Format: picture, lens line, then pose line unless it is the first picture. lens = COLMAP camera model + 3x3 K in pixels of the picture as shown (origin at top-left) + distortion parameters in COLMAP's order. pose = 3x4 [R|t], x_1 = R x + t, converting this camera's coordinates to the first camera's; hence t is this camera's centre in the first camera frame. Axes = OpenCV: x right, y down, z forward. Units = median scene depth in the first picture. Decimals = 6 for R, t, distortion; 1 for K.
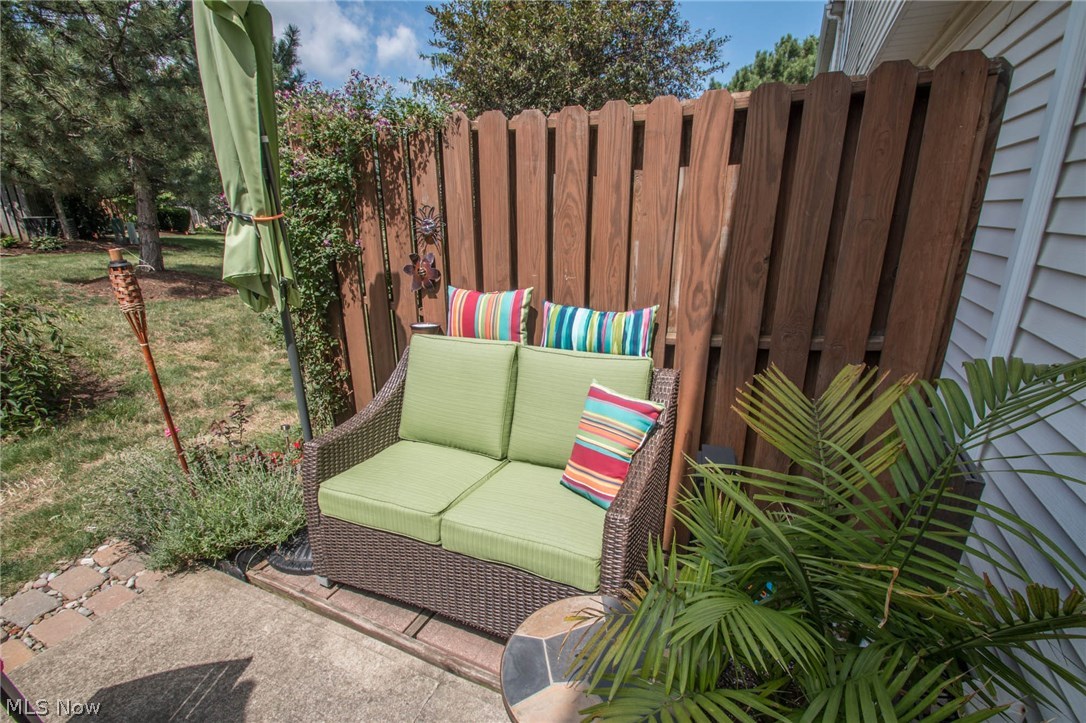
lens RADIAL K [[501.0, 0, 549.2], [0, 501.0, 366.5], [0, 0, 1]] dist [0.004352, -0.010568]
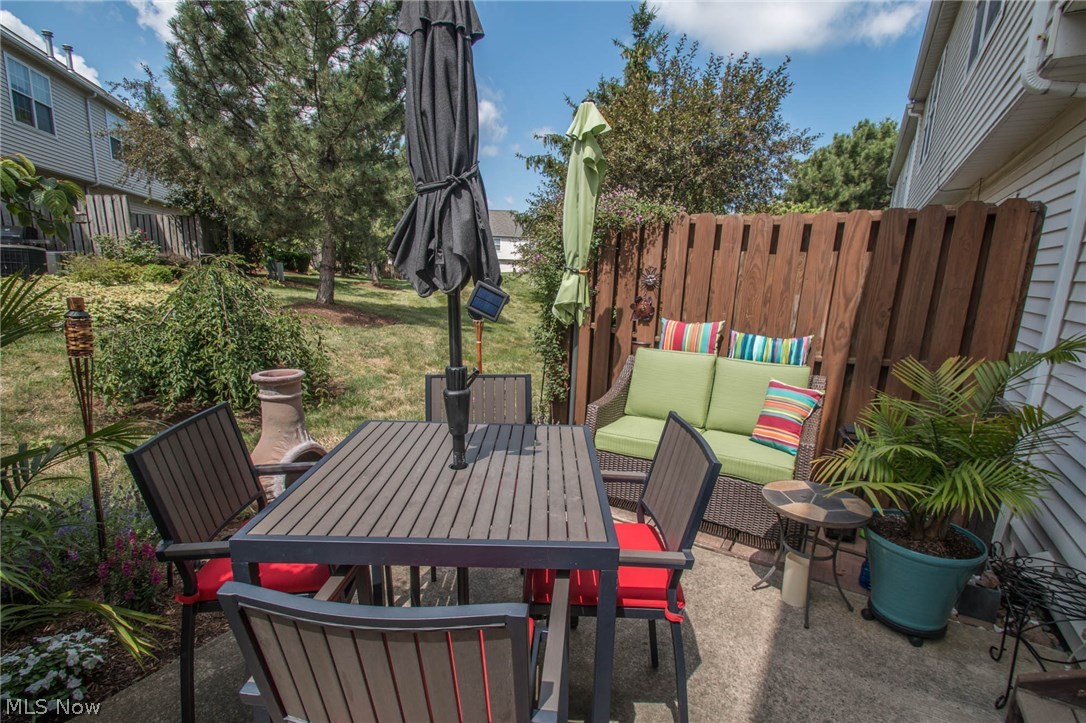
lens RADIAL K [[501.0, 0, 544.4], [0, 501.0, 368.9], [0, 0, 1]] dist [0.004352, -0.010568]
pose [[0.991919, 0.065249, -0.108810, -0.417346], [-0.075761, 0.992547, -0.095452, 0.186152], [0.101770, 0.102924, 0.989469, -0.601420]]
